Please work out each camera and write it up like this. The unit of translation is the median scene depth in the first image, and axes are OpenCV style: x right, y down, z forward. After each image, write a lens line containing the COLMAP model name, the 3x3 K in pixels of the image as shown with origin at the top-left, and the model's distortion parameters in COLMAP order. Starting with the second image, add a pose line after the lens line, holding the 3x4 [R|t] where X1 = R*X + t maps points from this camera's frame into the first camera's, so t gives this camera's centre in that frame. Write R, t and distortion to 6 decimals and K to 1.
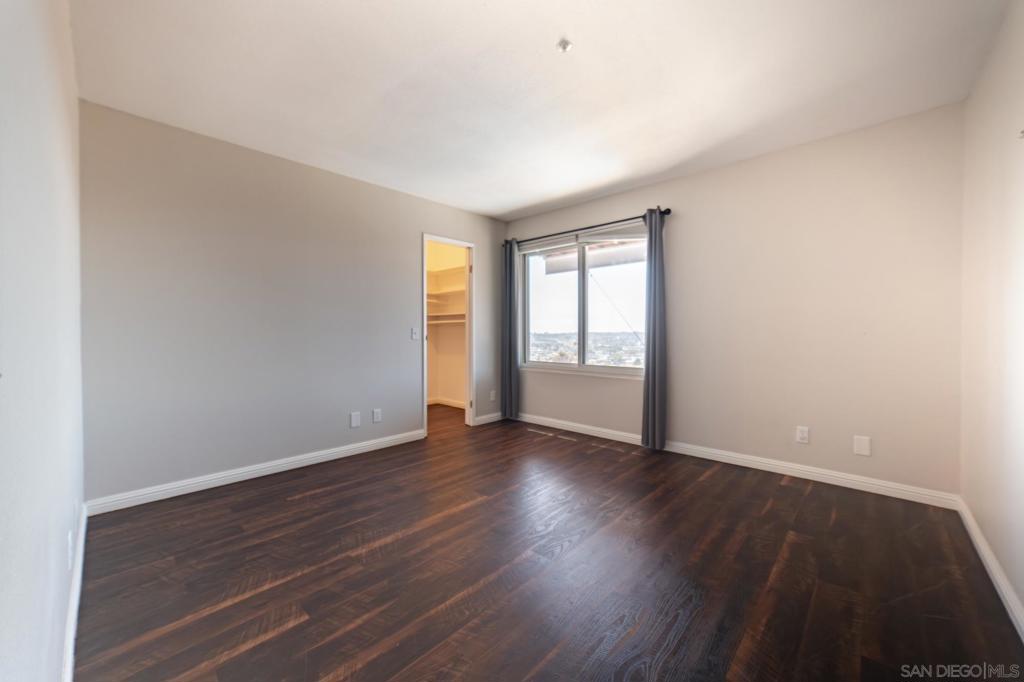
lens RADIAL K [[385.1, 0, 505.6], [0, 385.1, 336.2], [0, 0, 1]] dist [-0.001187, 0.003220]
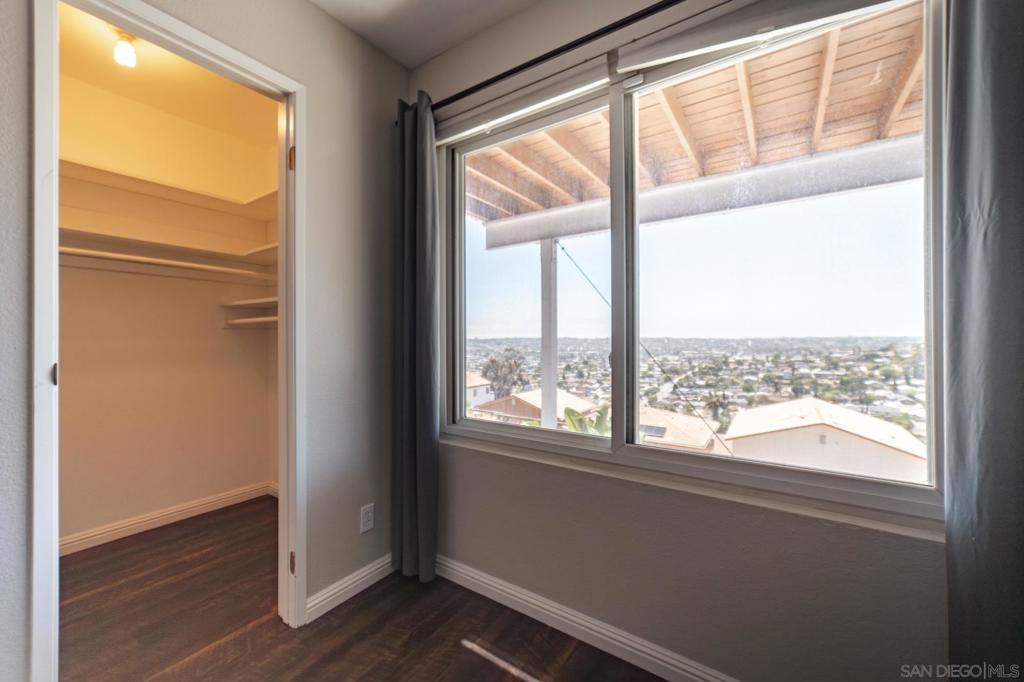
lens RADIAL K [[398.5, 0, 492.5], [0, 398.5, 336.0], [0, 0, 1]] dist [-0.001241, -0.000137]
pose [[0.989326, 0.000361, 0.145719, 0.031335], [0.001752, 0.999895, -0.014373, -0.014386], [-0.145709, 0.014475, 0.989222, 0.598310]]
